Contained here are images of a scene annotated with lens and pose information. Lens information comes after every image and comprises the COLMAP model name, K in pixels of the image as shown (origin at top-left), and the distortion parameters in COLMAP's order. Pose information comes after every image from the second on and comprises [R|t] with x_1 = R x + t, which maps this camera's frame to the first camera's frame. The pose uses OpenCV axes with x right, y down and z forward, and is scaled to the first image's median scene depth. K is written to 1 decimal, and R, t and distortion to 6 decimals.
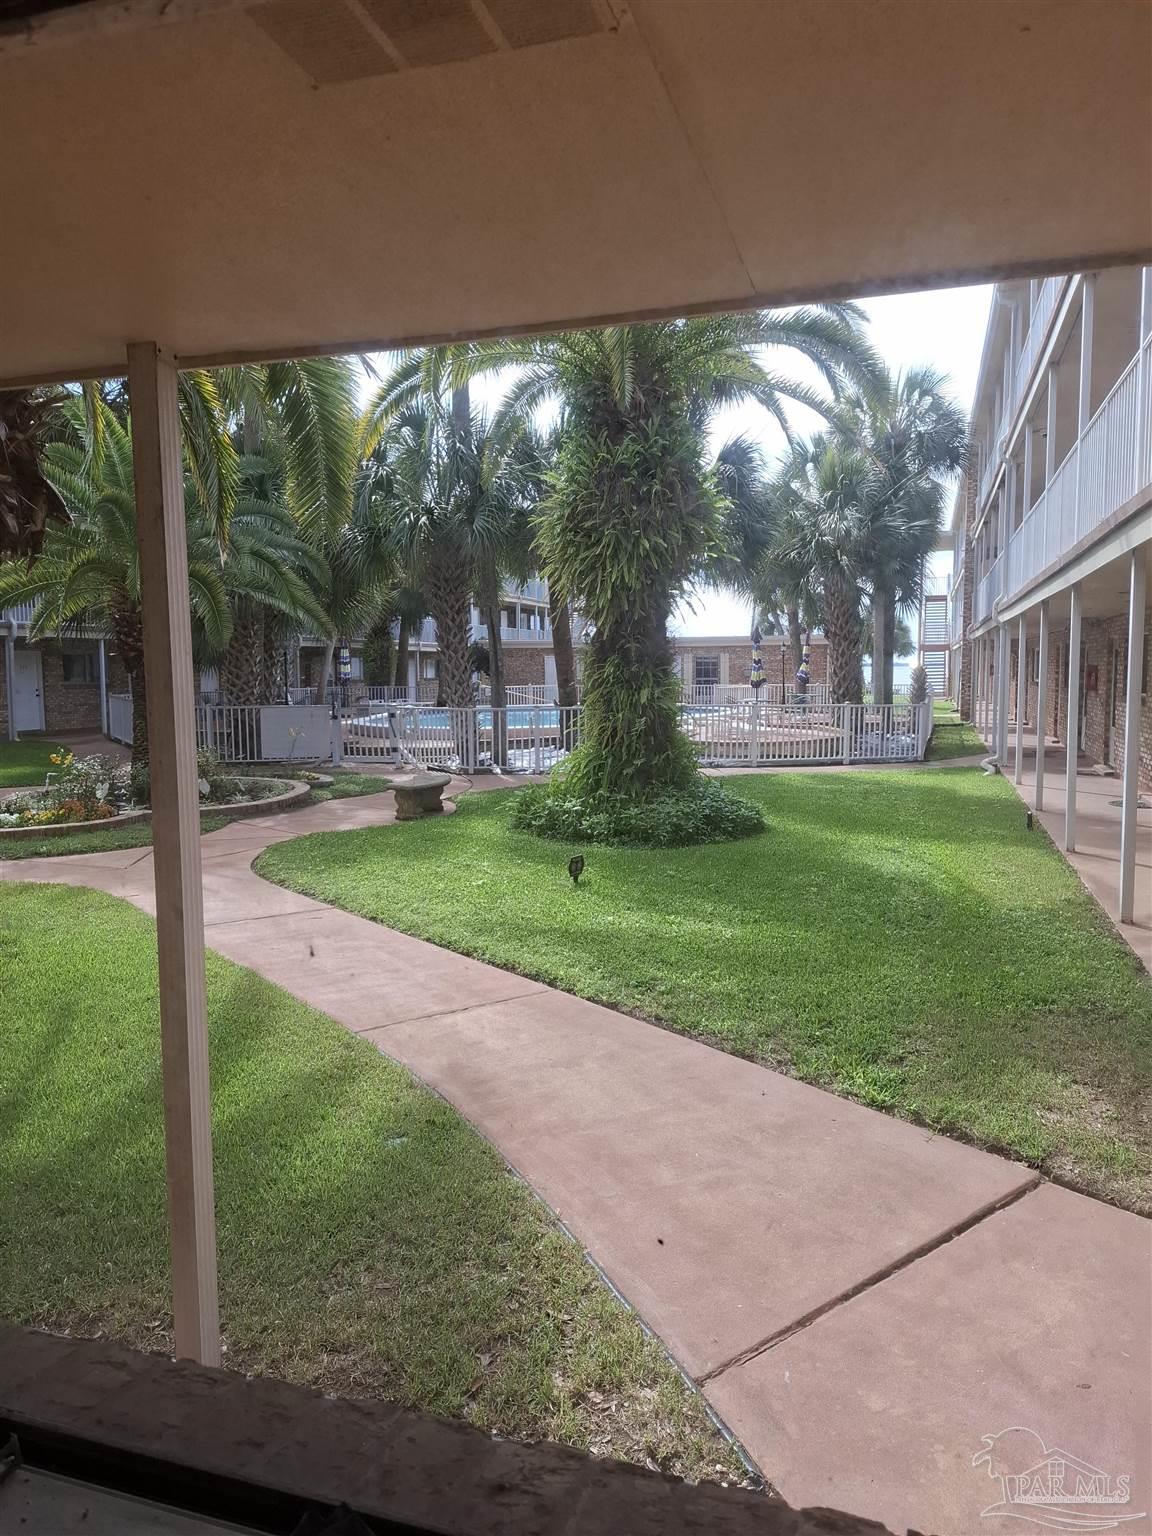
lens RADIAL K [[1073.2, 0, 584.3], [0, 1073.2, 766.0], [0, 0, 1]] dist [0.133871, -0.210488]
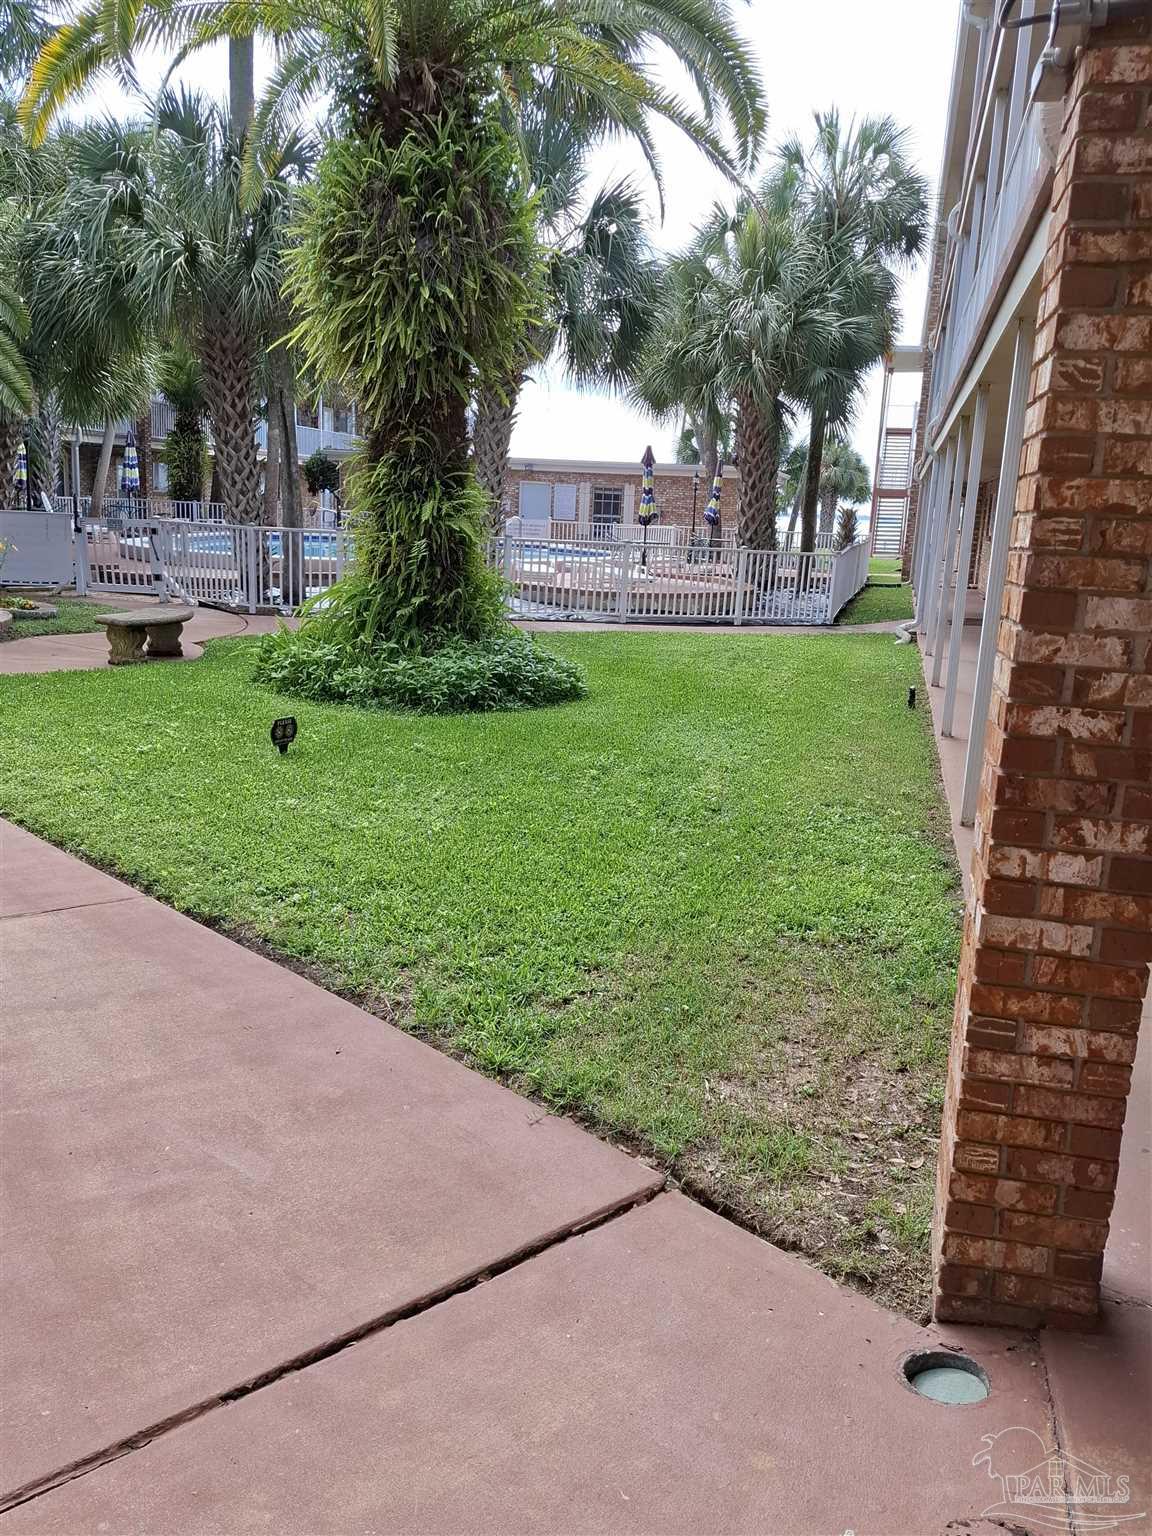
lens RADIAL K [[1310.2, 0, 576.0], [0, 1310.2, 768.0], [0, 0, 1]] dist [0.182441, -0.295421]
pose [[0.995609, 0.036052, 0.086384, 0.085086], [-0.045210, 0.993282, 0.106520, 0.009705], [-0.081964, -0.109957, 0.990551, 0.063727]]
